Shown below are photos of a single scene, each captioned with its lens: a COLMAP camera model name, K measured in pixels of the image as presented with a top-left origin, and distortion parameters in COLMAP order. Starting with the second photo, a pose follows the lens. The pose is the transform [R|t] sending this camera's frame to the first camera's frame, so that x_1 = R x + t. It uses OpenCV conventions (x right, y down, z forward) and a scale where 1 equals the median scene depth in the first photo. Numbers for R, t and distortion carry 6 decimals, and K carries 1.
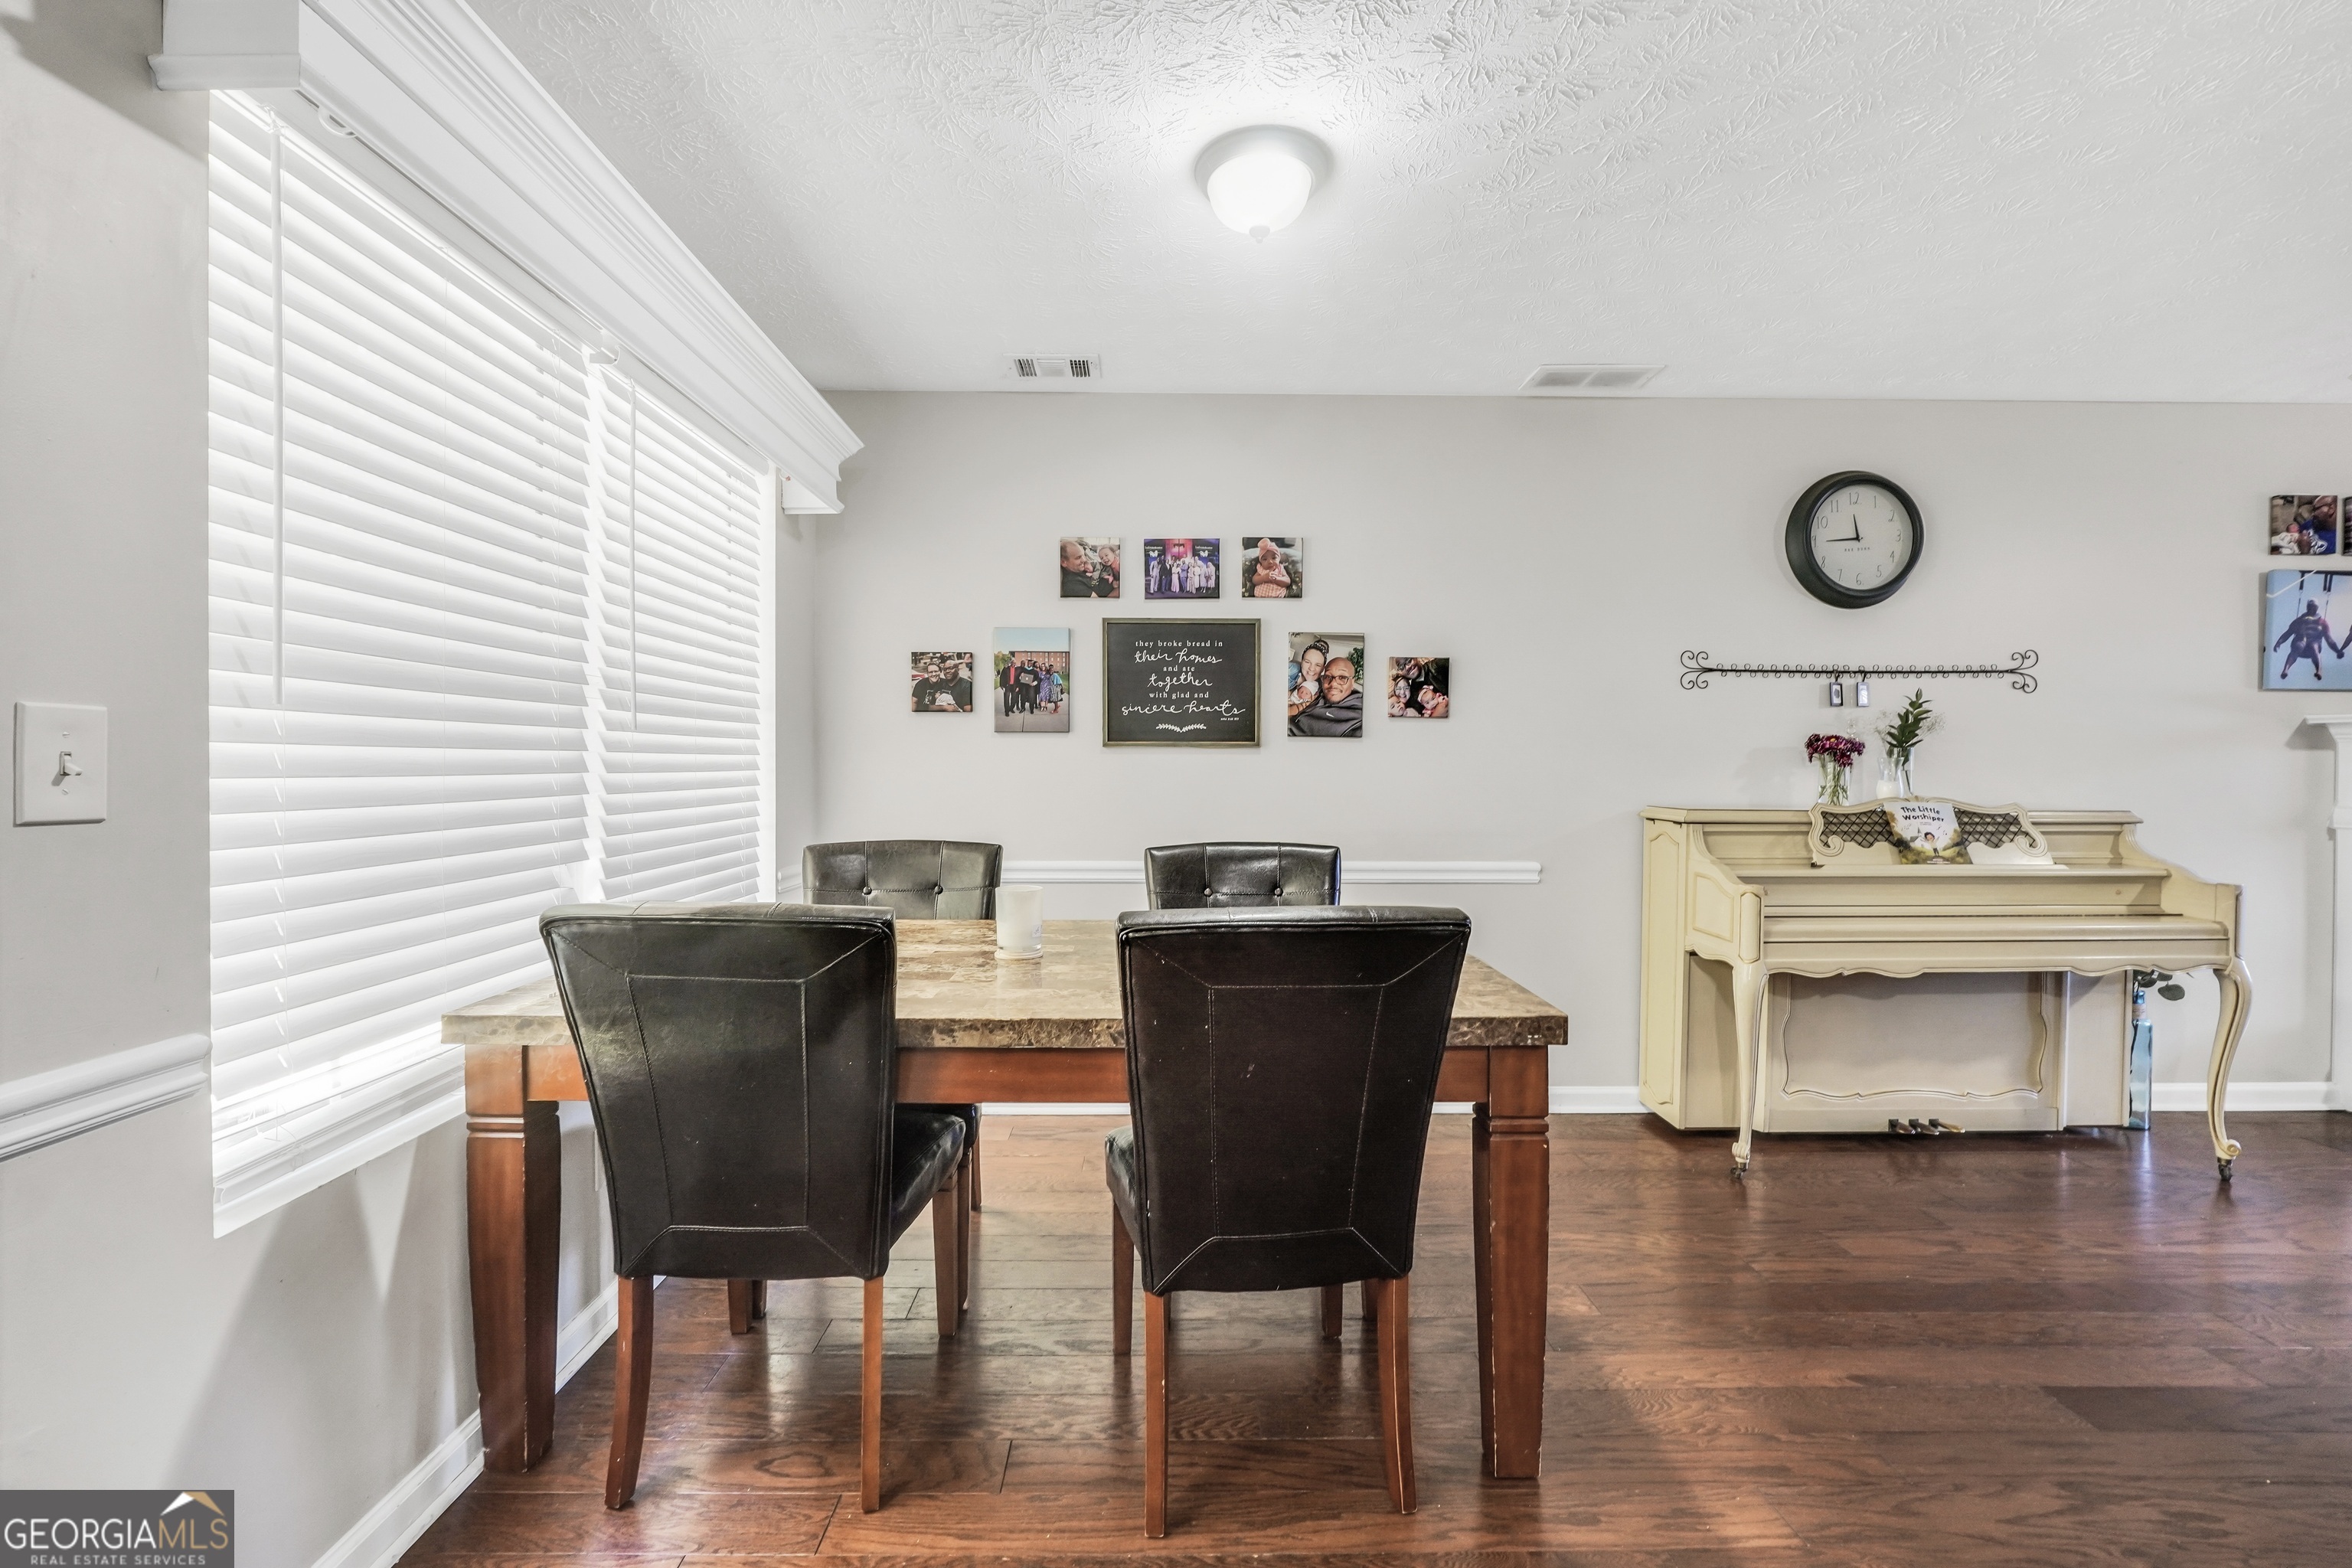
lens RADIAL K [[1005.2, 0, 1186.3], [0, 1005.2, 778.3], [0, 0, 1]] dist [-0.010449, 0.004295]
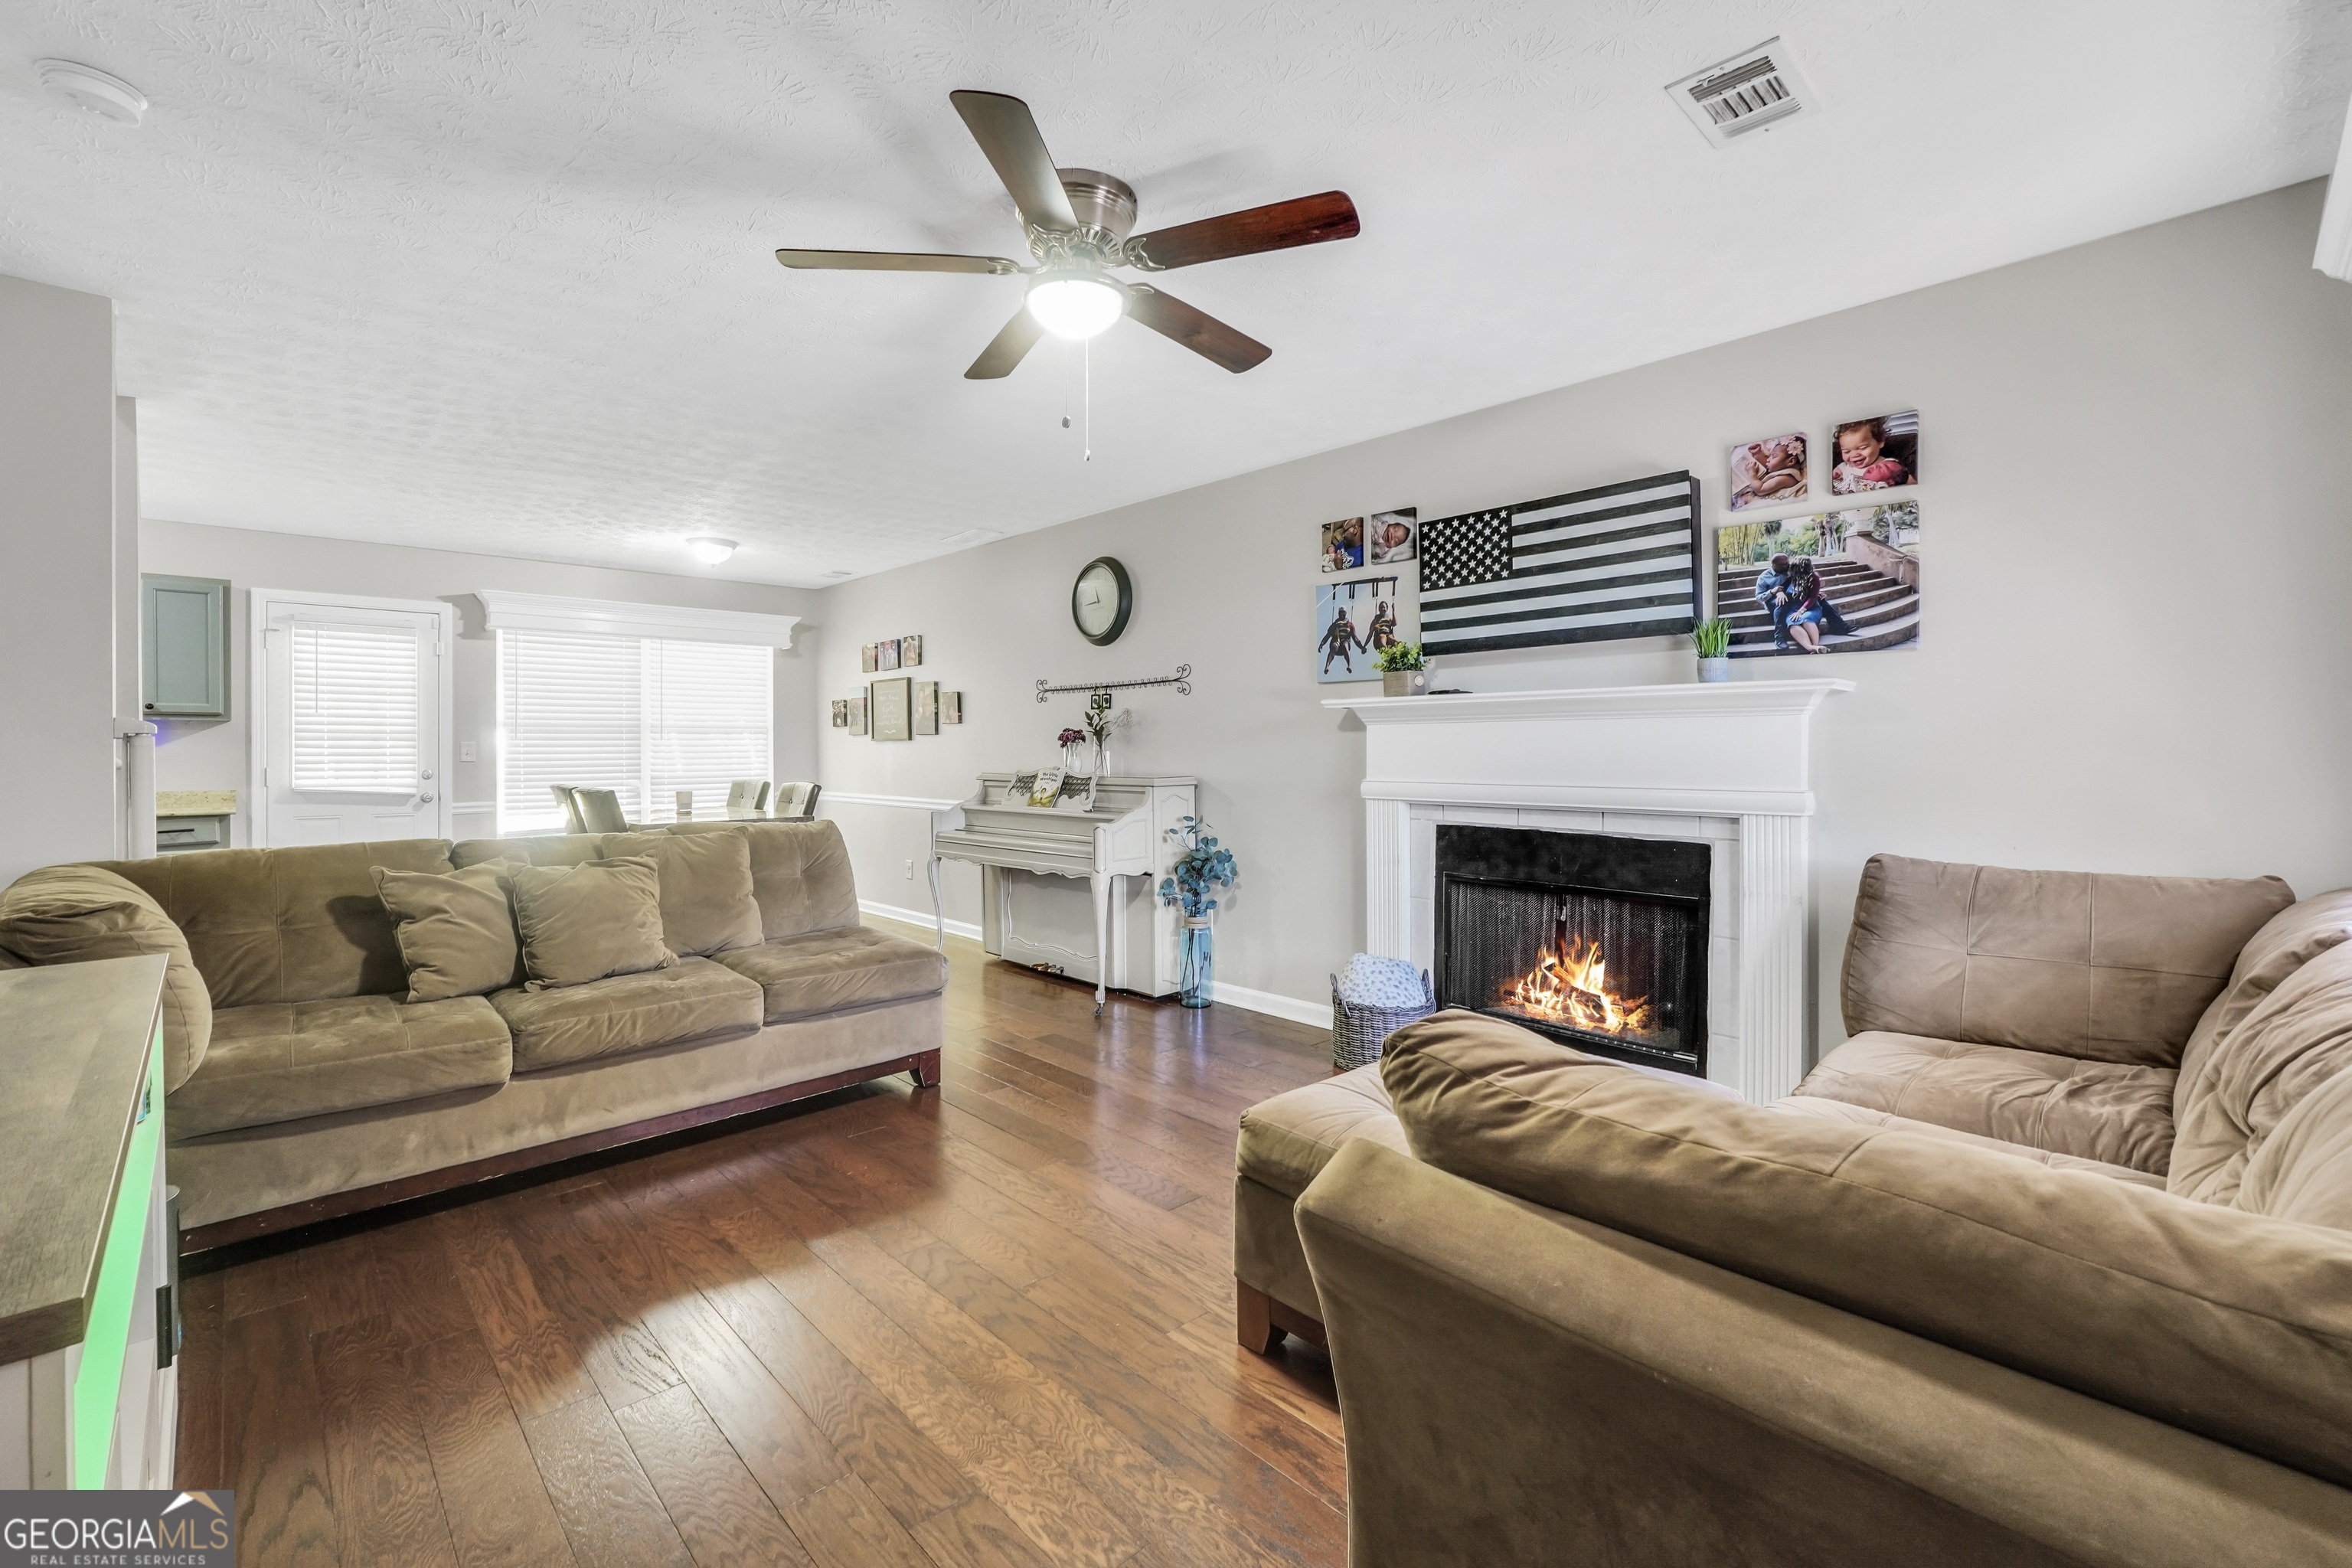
lens RADIAL K [[1005.2, 0, 1162.1], [0, 1005.2, 749.7], [0, 0, 1]] dist [-0.010449, 0.004295]
pose [[0.667459, -0.005075, -0.744629, 1.913536], [-0.002792, 0.999953, -0.009317, 0.004890], [0.744641, 0.008298, 0.667413, 0.034283]]
